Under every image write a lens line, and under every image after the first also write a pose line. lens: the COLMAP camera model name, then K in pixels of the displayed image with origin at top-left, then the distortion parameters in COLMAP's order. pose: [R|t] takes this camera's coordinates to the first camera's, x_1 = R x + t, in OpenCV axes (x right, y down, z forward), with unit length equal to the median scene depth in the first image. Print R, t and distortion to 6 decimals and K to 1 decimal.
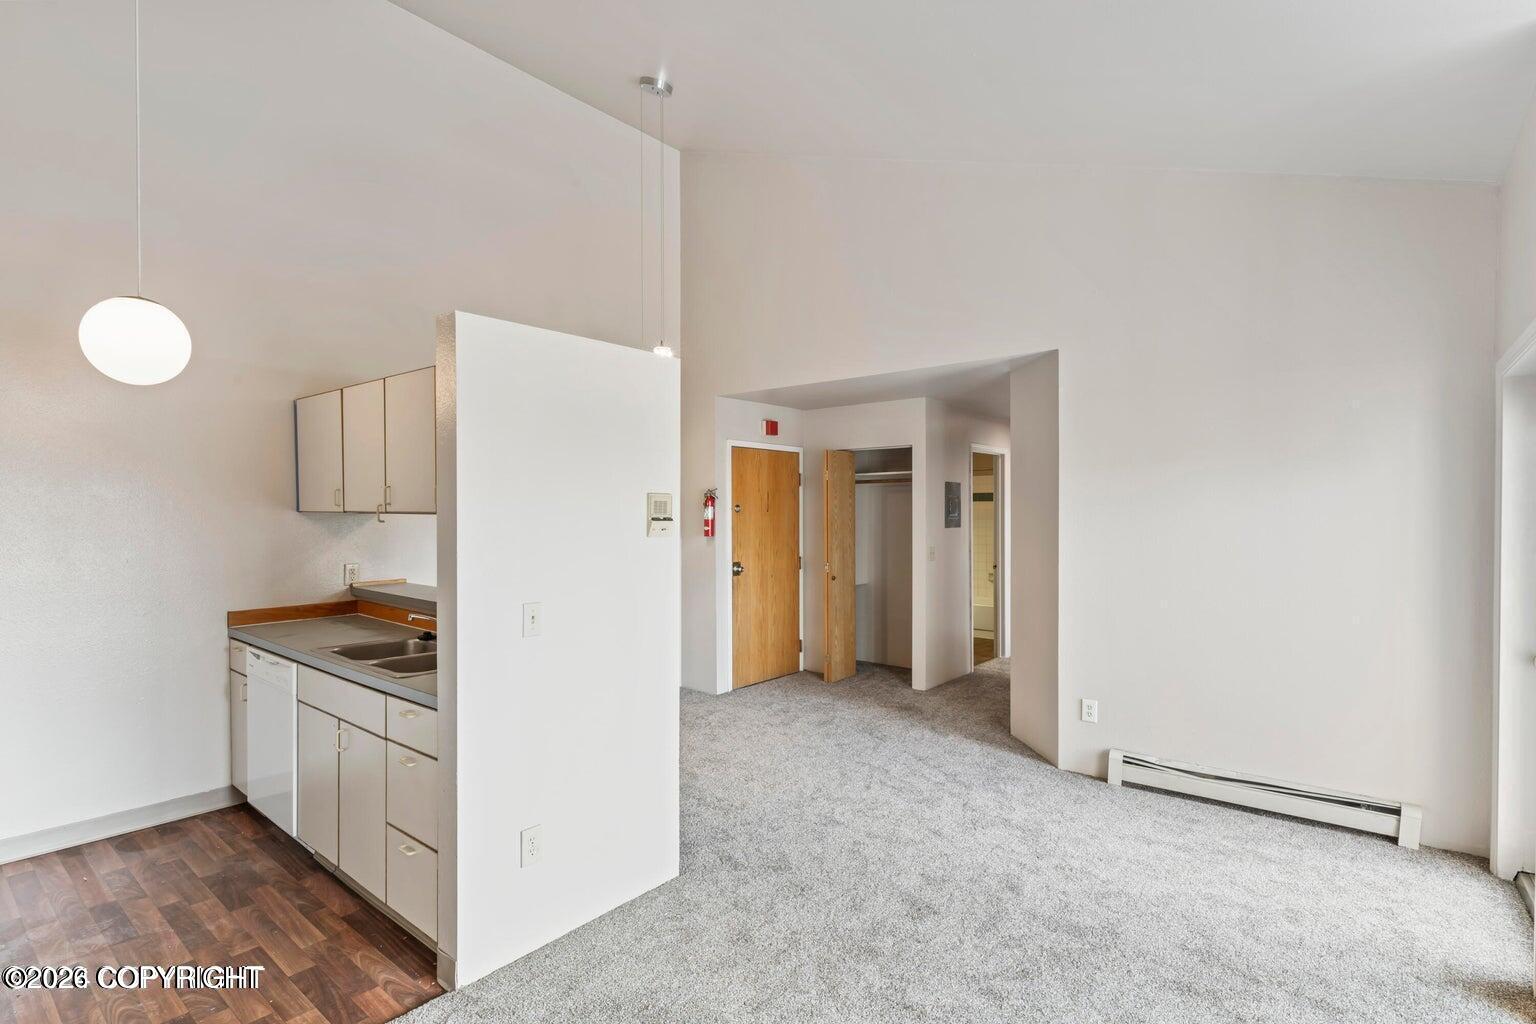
lens RADIAL K [[742.6, 0, 775.6], [0, 742.6, 514.4], [0, 0, 1]] dist [-0.003188, 0.001021]
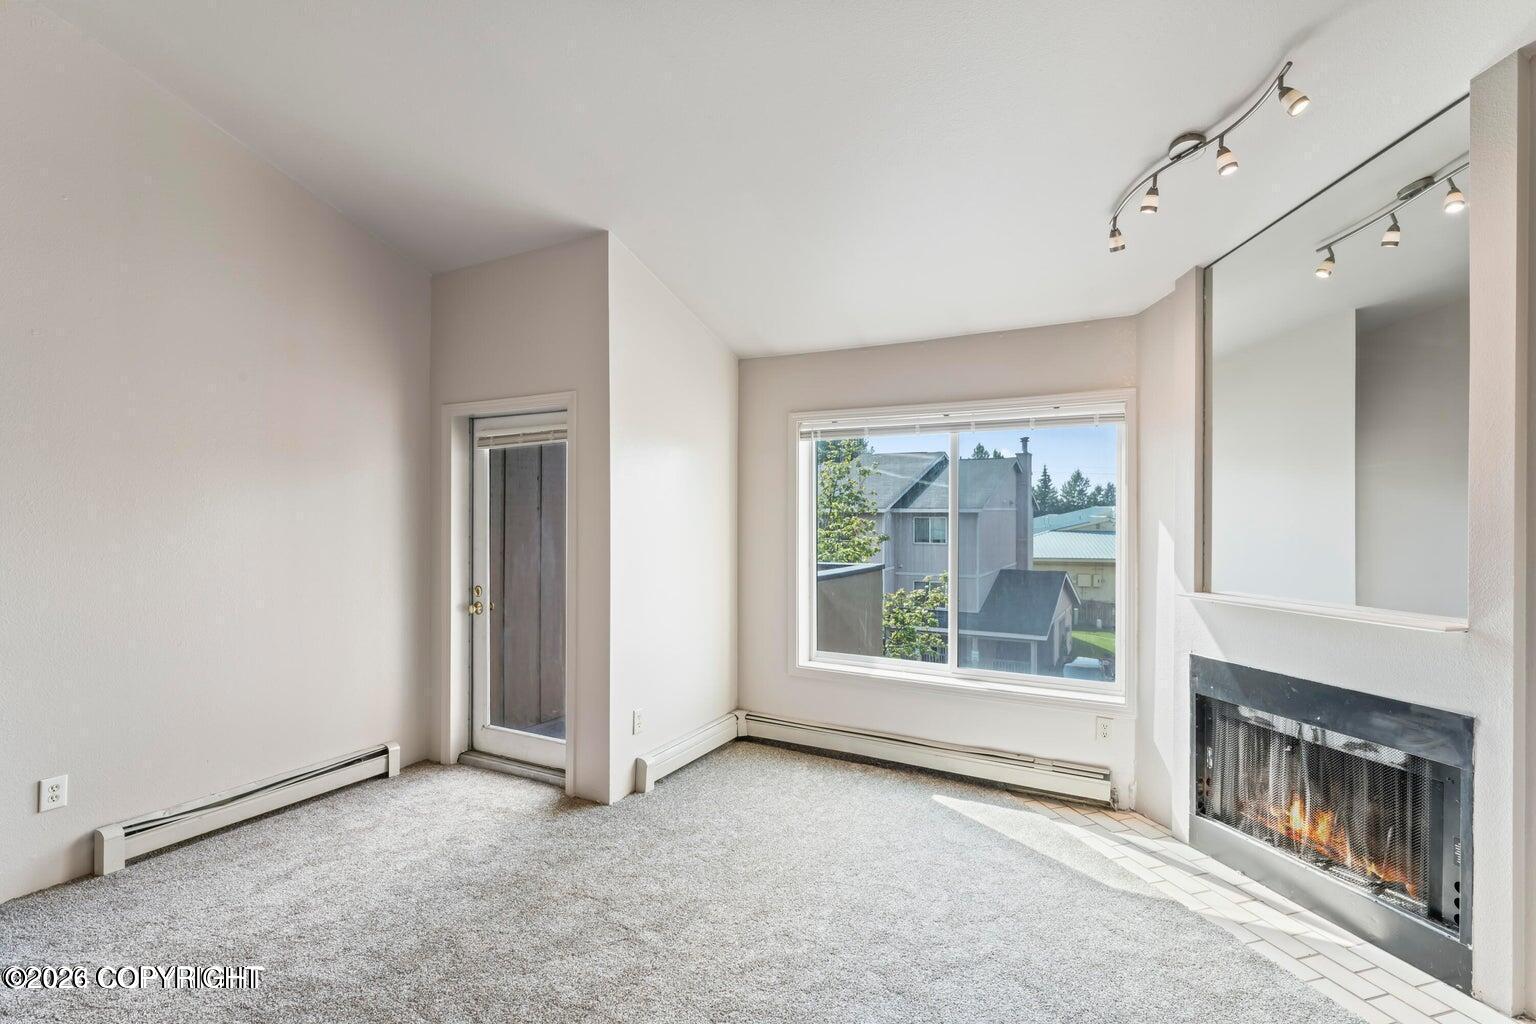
lens RADIAL K [[720.6, 0, 765.3], [0, 720.6, 512.5], [0, 0, 1]] dist [-0.001413, -0.000092]
pose [[-0.170190, -0.001330, 0.985410, -0.354614], [0.002774, 0.999994, 0.001828, 0.001958], [-0.985407, 0.003045, -0.170185, 0.454718]]
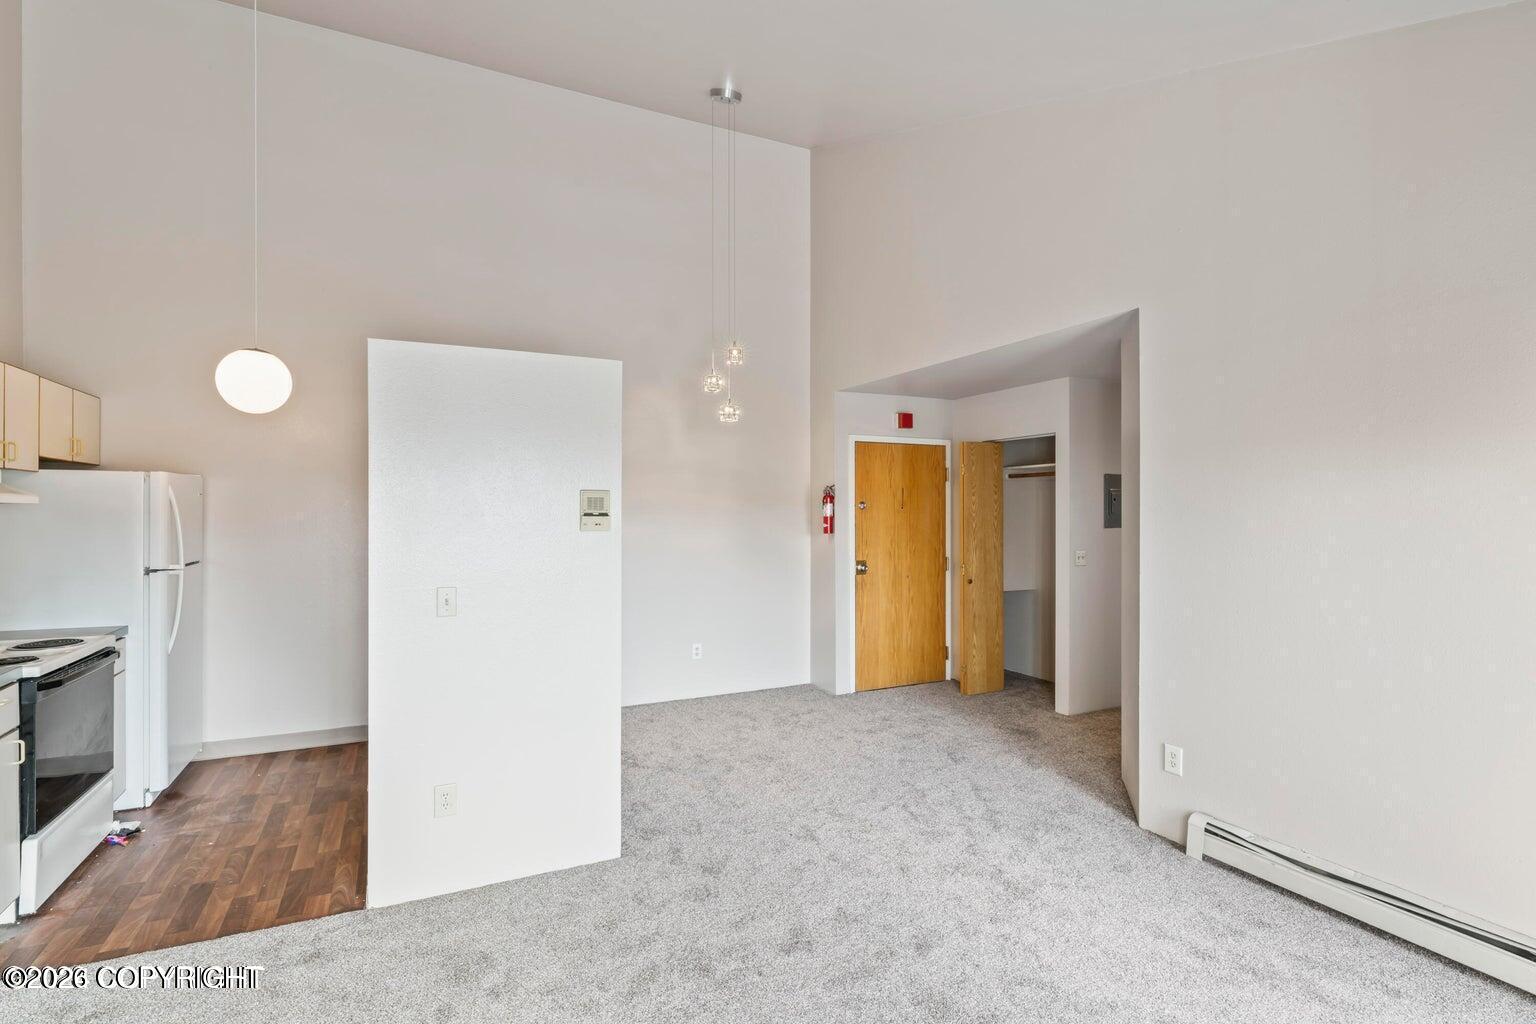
lens RADIAL K [[742.6, 0, 776.1], [0, 742.6, 509.7], [0, 0, 1]] dist [-0.003188, 0.001021]
pose [[0.911831, 0.002110, -0.410561, 0.359581], [-0.003572, 0.999990, -0.002793, 0.001114], [0.410551, 0.004014, 0.911829, 0.101523]]
